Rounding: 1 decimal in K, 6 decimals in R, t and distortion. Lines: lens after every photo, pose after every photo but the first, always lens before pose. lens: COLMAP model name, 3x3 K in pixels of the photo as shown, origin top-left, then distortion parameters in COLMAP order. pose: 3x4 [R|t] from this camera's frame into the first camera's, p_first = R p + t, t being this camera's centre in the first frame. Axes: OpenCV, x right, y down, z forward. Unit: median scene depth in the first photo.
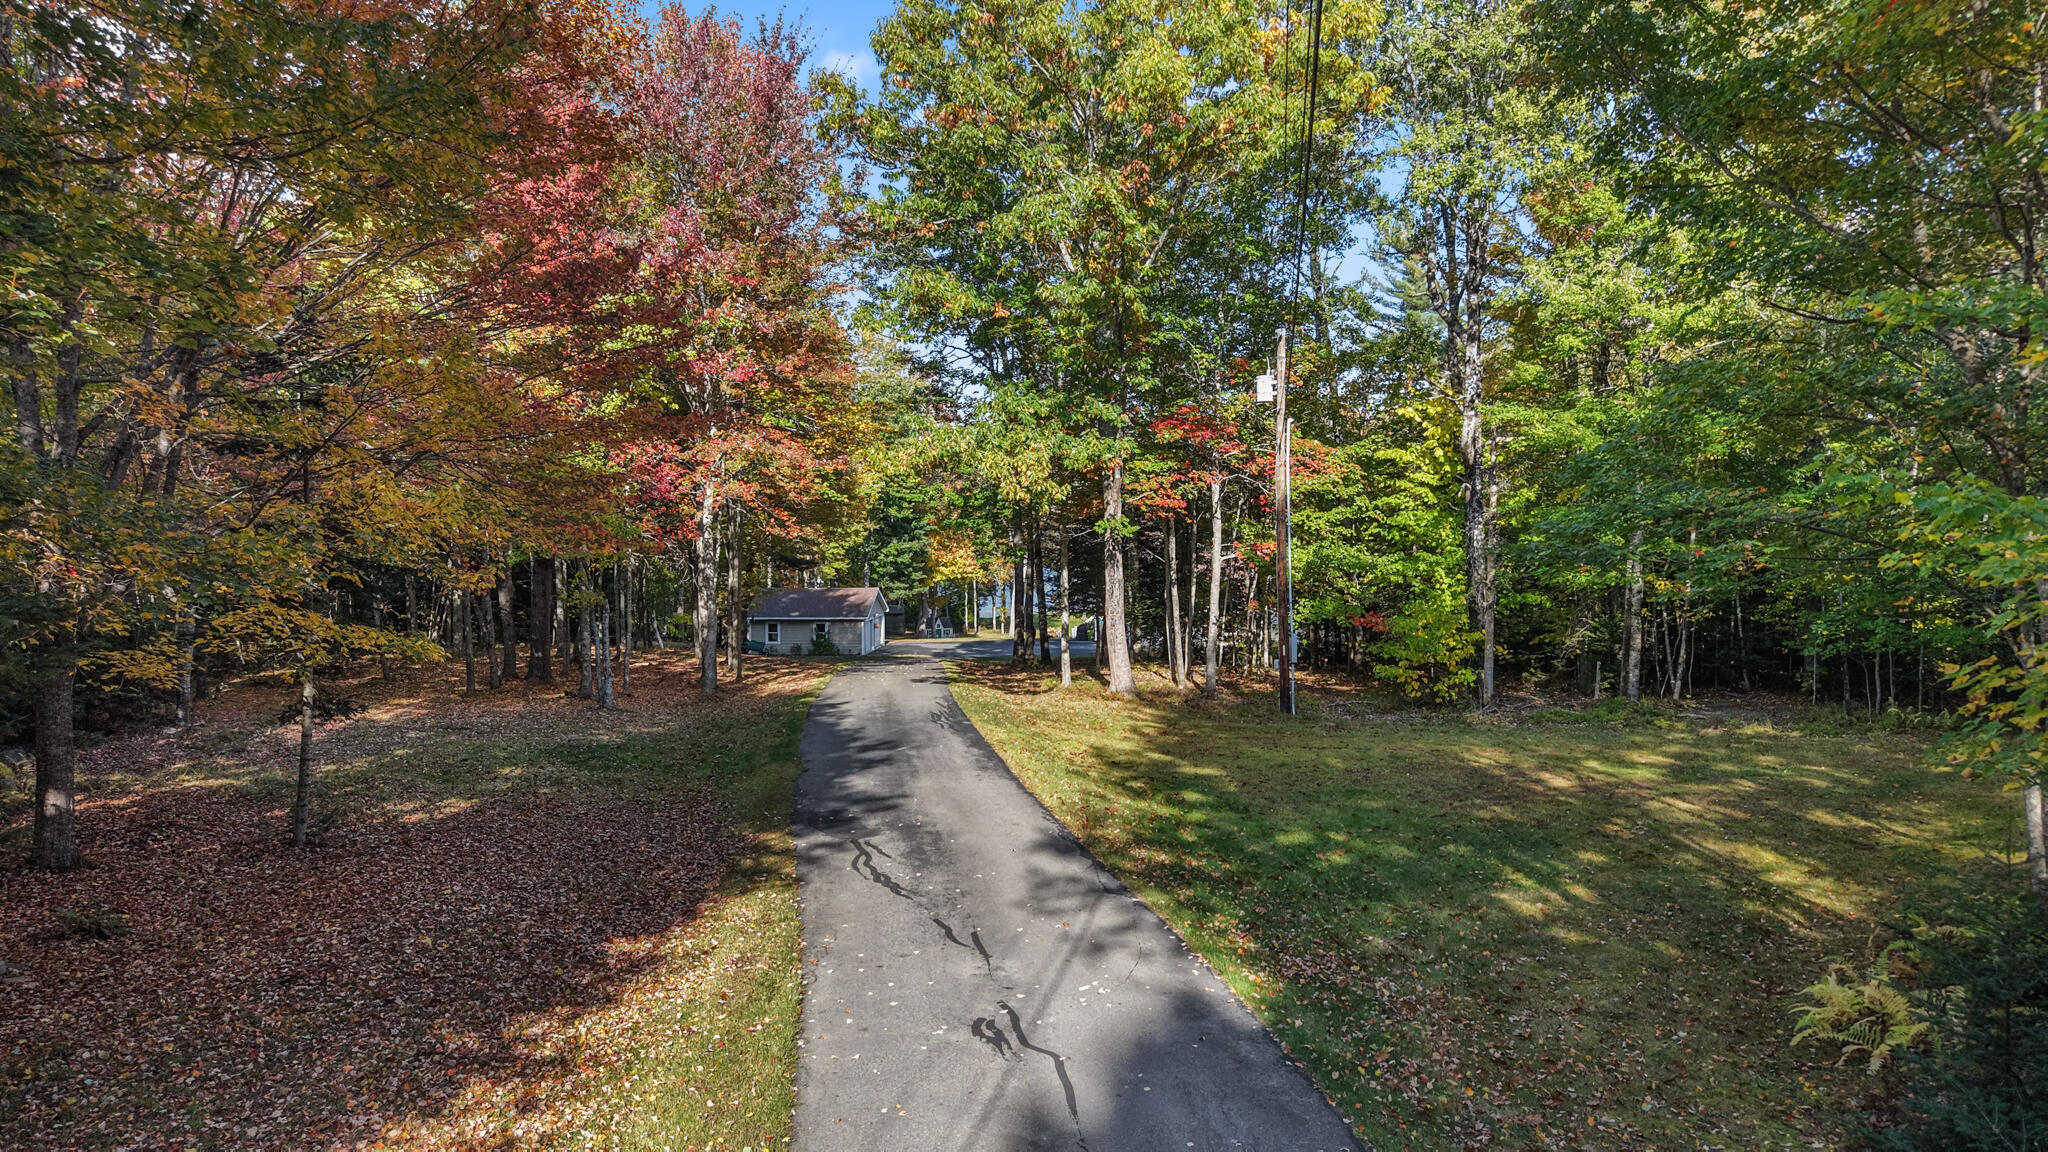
lens RADIAL K [[1452.7, 0, 1033.3], [0, 1452.7, 567.1], [0, 0, 1]] dist [-0.000579, -0.003570]
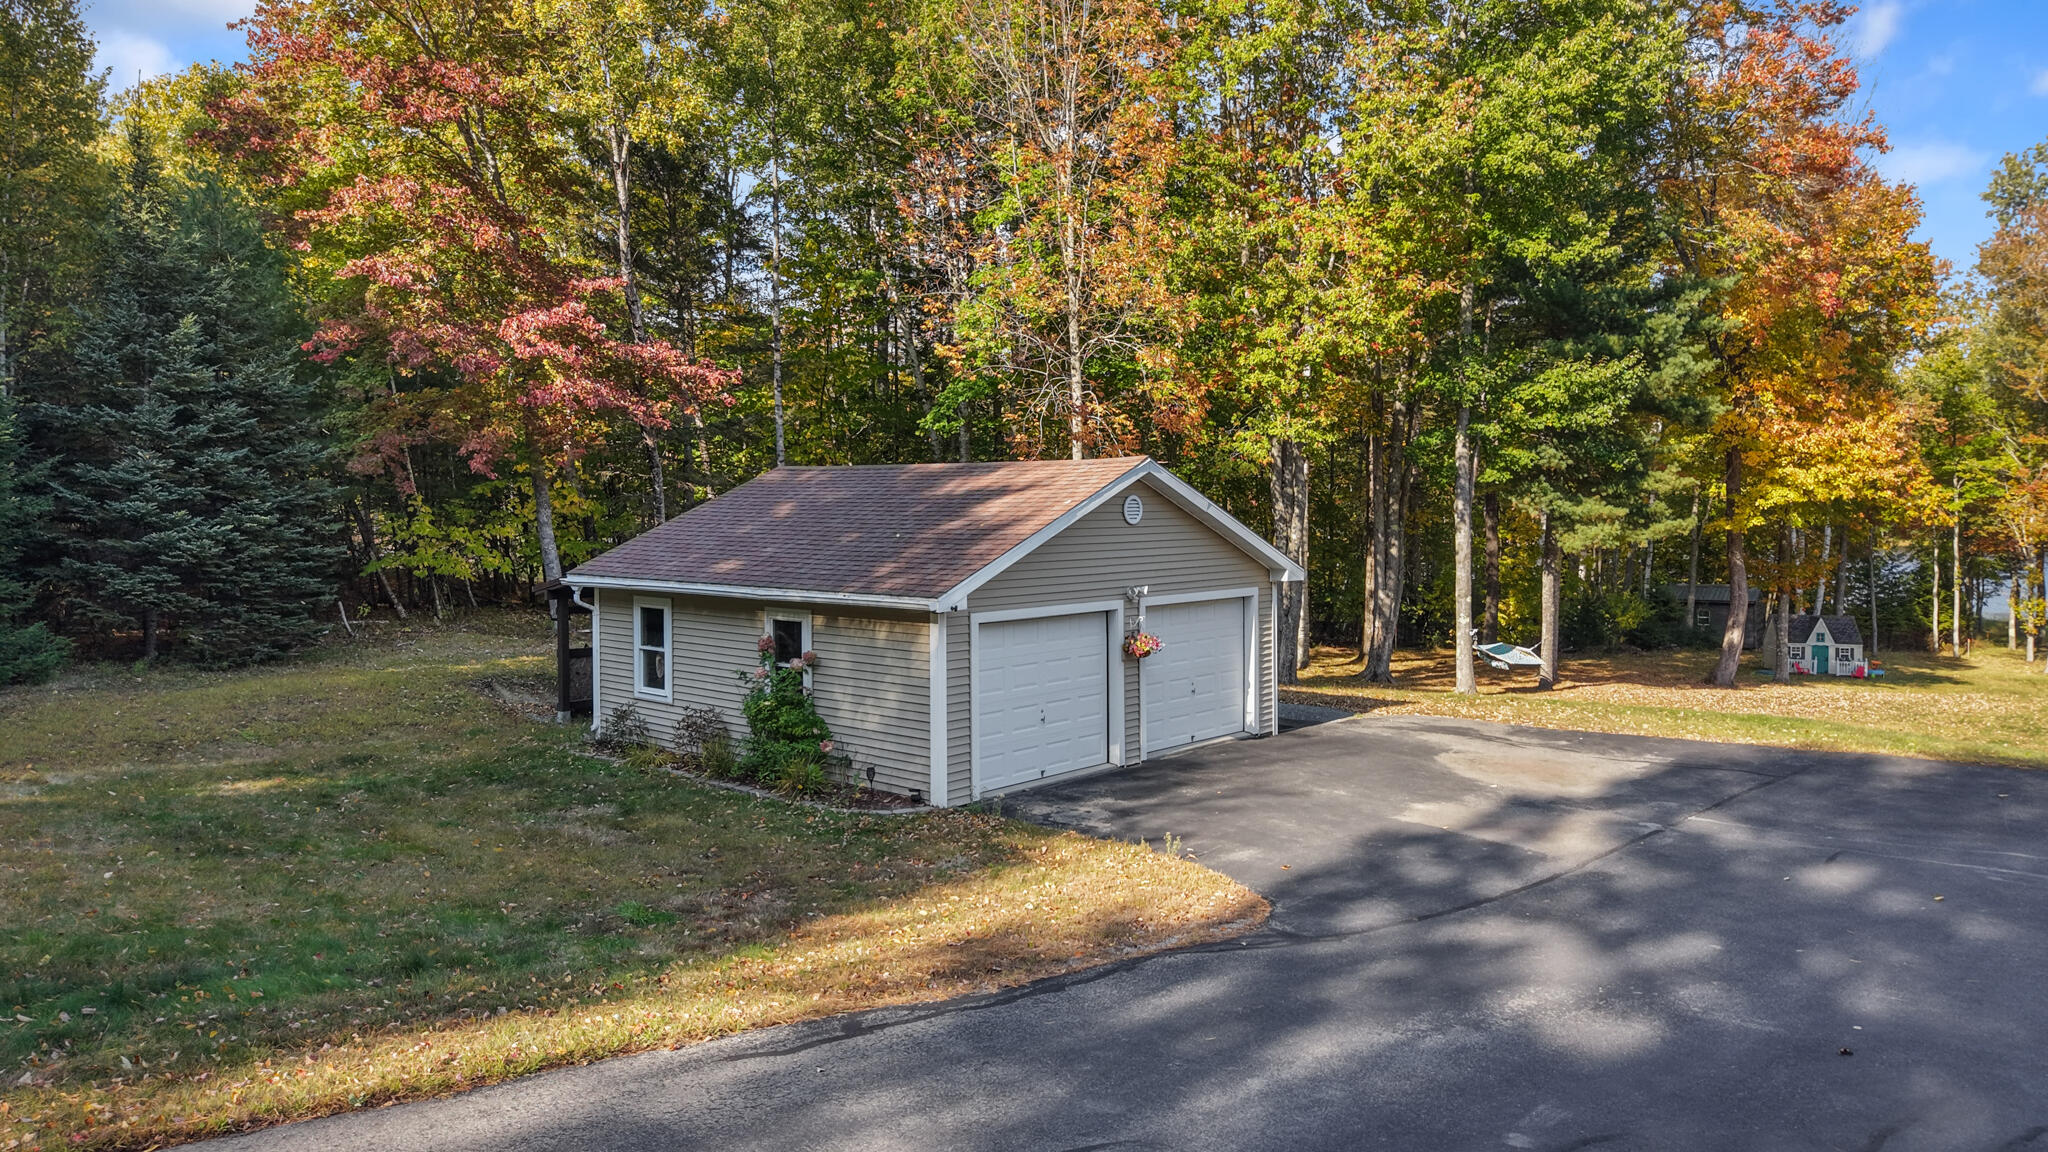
lens RADIAL K [[1452.7, 0, 1033.3], [0, 1452.7, 567.1], [0, 0, 1]] dist [-0.000579, -0.003570]
pose [[0.799119, 0.037627, -0.599994, 0.000193], [-0.026318, 0.999272, 0.027613, 0.019883], [0.600597, -0.006275, 0.799528, 0.681063]]
